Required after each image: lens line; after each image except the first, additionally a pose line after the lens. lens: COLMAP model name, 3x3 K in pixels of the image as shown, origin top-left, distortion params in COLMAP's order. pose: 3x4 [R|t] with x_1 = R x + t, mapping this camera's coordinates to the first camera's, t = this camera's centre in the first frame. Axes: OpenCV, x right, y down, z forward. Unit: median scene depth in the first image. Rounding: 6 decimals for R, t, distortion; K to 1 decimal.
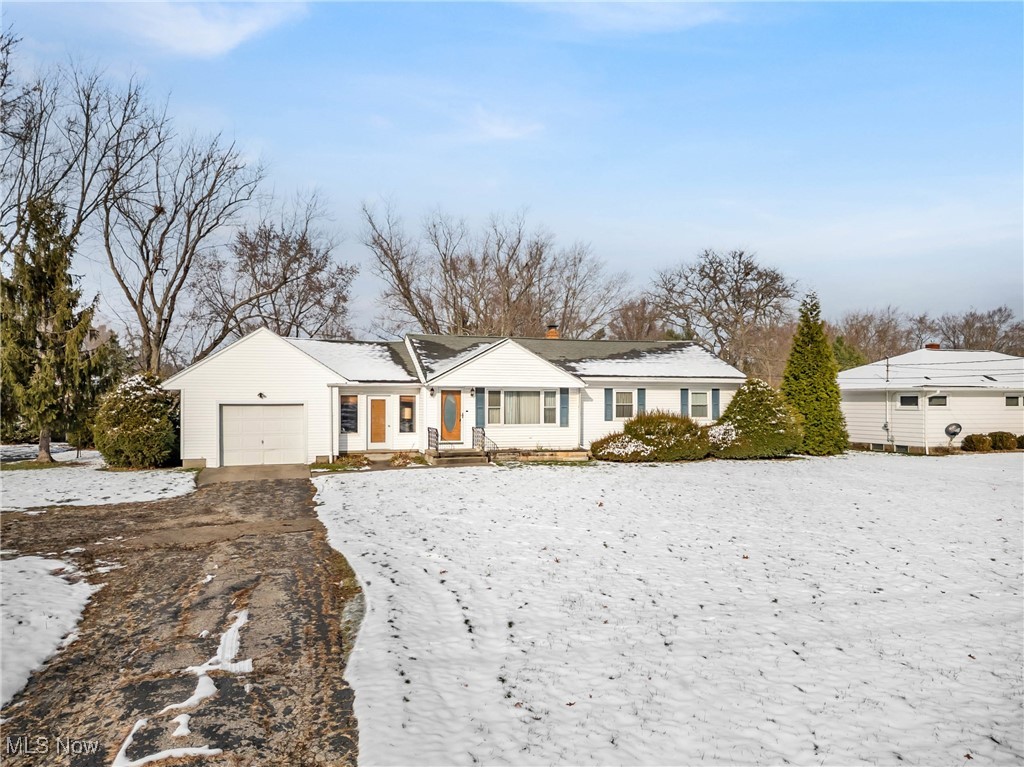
lens RADIAL K [[737.6, 0, 516.3], [0, 737.6, 395.9], [0, 0, 1]] dist [0.093516, -0.091872]
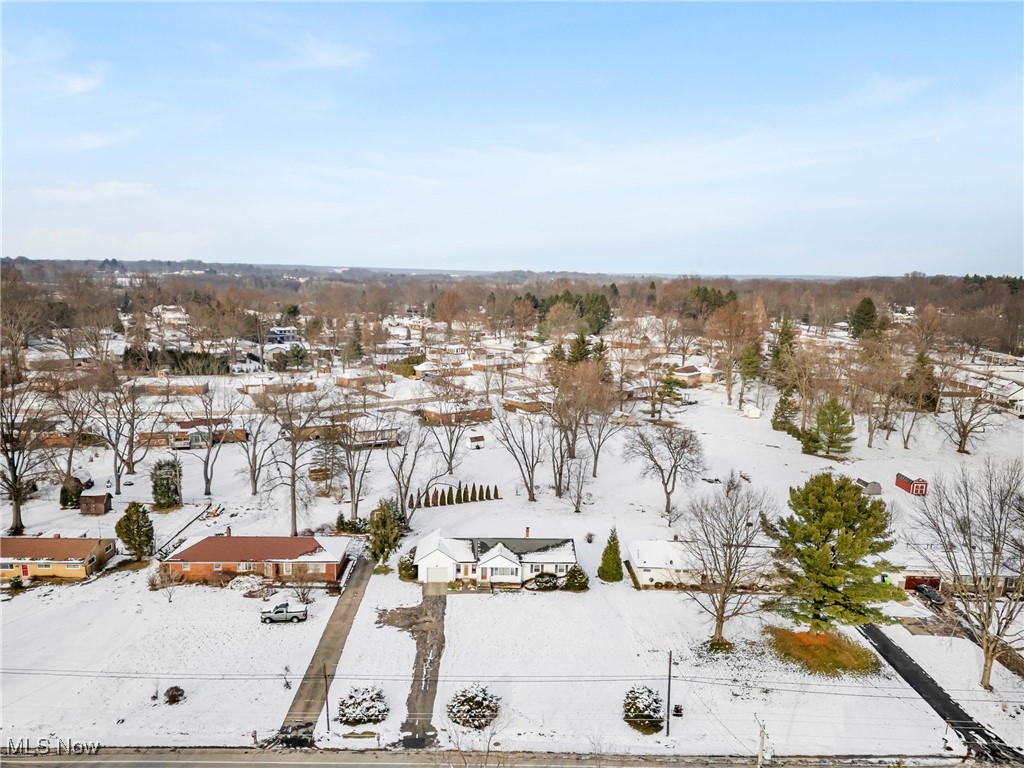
lens RADIAL K [[737.6, 0, 516.3], [0, 737.6, 396.4], [0, 0, 1]] dist [0.093516, -0.091872]
pose [[0.970714, 0.073028, -0.228869, 0.789537], [-0.033101, 0.984249, 0.173664, -1.381232], [0.237947, -0.161002, 0.957841, -2.209822]]
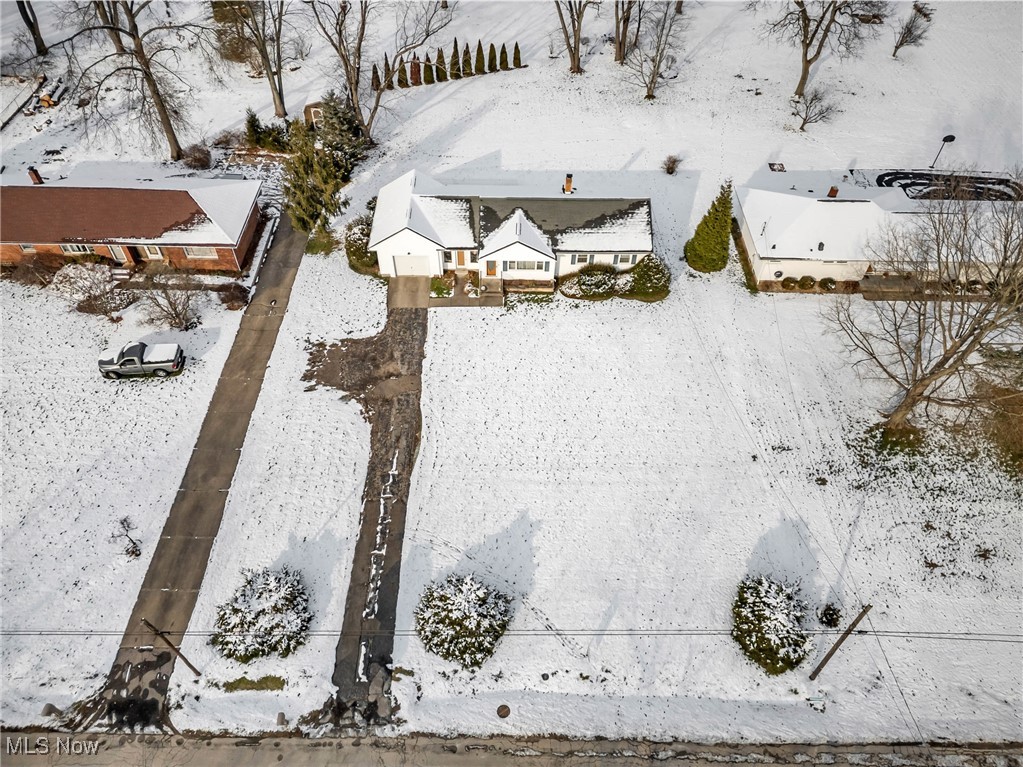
lens RADIAL K [[736.9, 0, 515.8], [0, 736.9, 395.9], [0, 0, 1]] dist [0.093516, -0.091872]
pose [[0.960824, 0.223364, -0.164089, 0.386235], [-0.028239, 0.667856, 0.743755, -1.223688], [0.275716, -0.709984, 0.647999, -0.606243]]
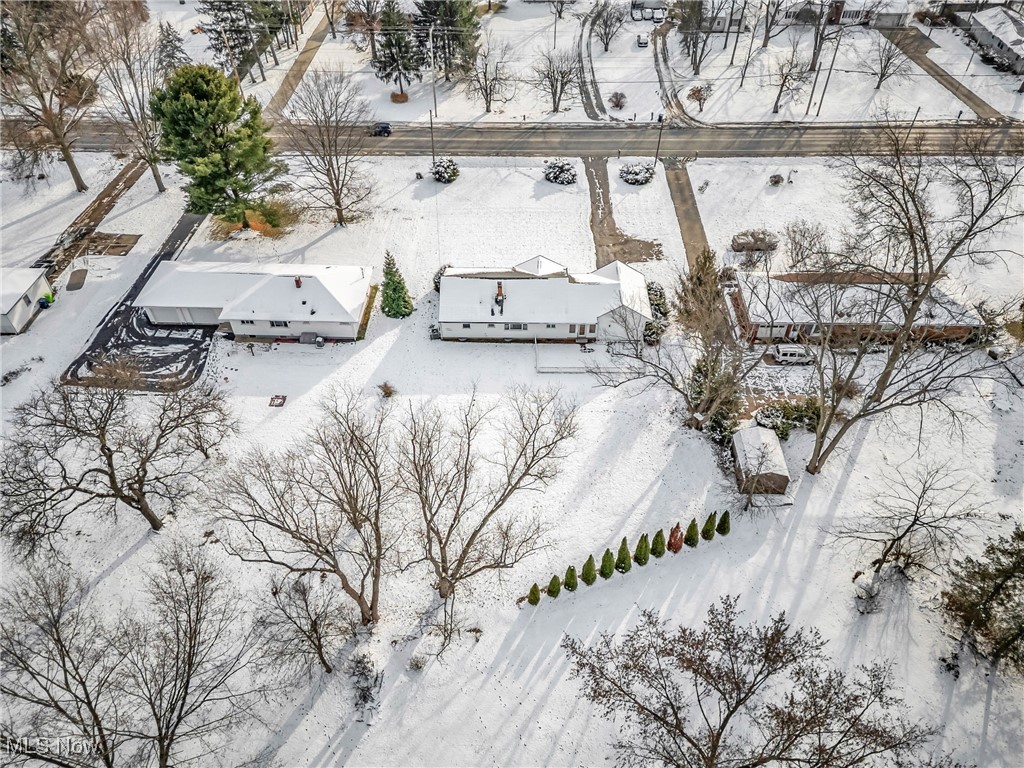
lens RADIAL K [[737.6, 0, 516.3], [0, 737.6, 396.4], [0, 0, 1]] dist [0.093516, -0.091872]
pose [[-0.952856, -0.203483, 0.225078, -0.668714], [0.001897, 0.737787, 0.675031, -1.580251], [-0.303416, 0.643635, -0.702619, 3.288956]]
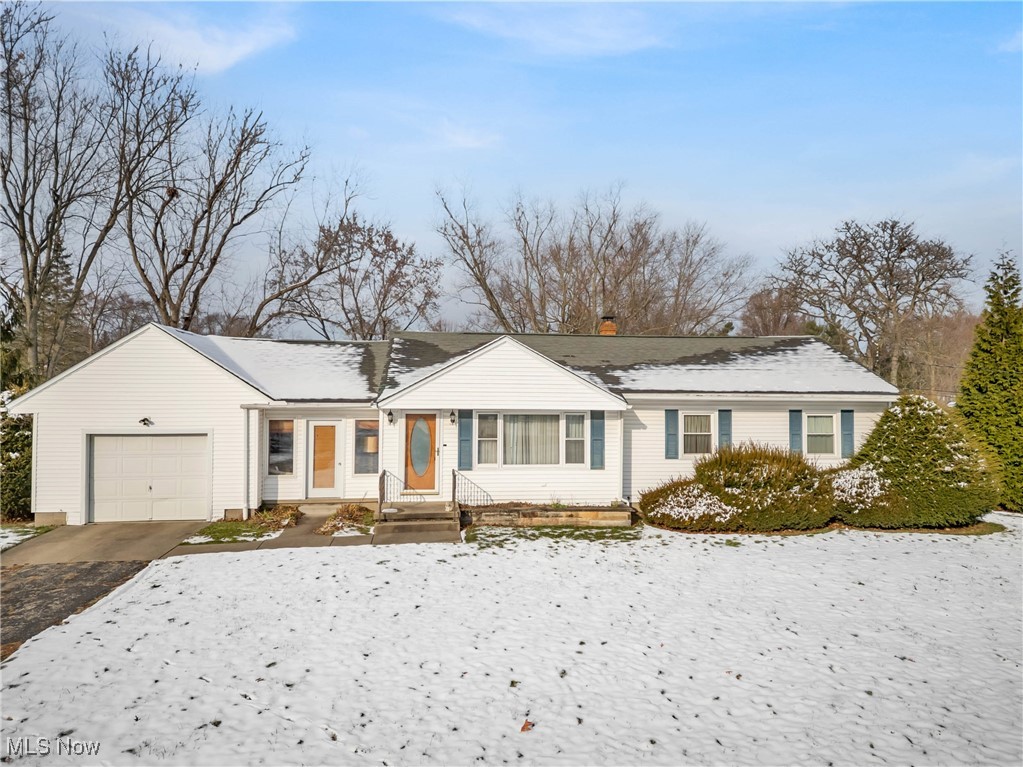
lens RADIAL K [[728.5, 0, 511.5], [0, 728.5, 383.5], [0, 0, 1]] dist [0.046122, -0.022877]
pose [[0.982260, 0.000885, -0.187523, 0.106649], [-0.002726, 0.999951, -0.009561, -0.026791], [0.187506, 0.009903, 0.982214, 0.334182]]
